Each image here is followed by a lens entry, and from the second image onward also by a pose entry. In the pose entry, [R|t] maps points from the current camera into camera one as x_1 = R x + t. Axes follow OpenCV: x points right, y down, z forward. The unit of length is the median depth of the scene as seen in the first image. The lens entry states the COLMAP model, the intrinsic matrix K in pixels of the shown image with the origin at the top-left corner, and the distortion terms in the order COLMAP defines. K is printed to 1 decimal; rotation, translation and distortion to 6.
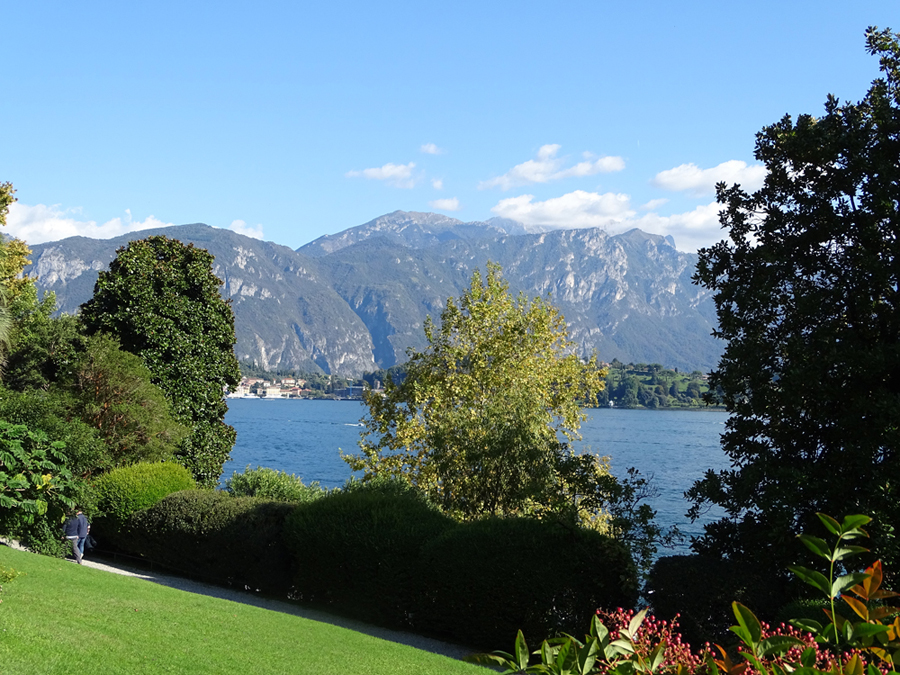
lens RADIAL K [[1057.8, 0, 449.6], [0, 1057.8, 338.1], [0, 0, 1]] dist [-0.003826, 0.000000]
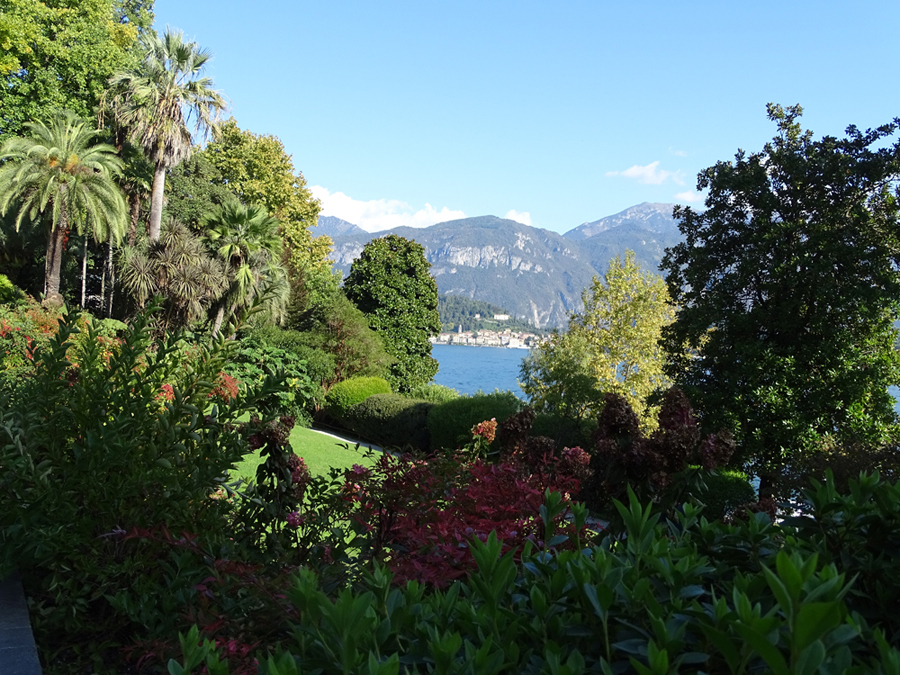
lens RADIAL K [[818.5, 0, 450.3], [0, 818.5, 336.8], [0, 0, 1]] dist [-0.004558, 0.000000]
pose [[0.961185, 0.025192, -0.274752, 0.146543], [-0.013931, 0.998984, 0.042861, -0.000562], [0.275552, -0.037370, 0.960559, -0.139136]]
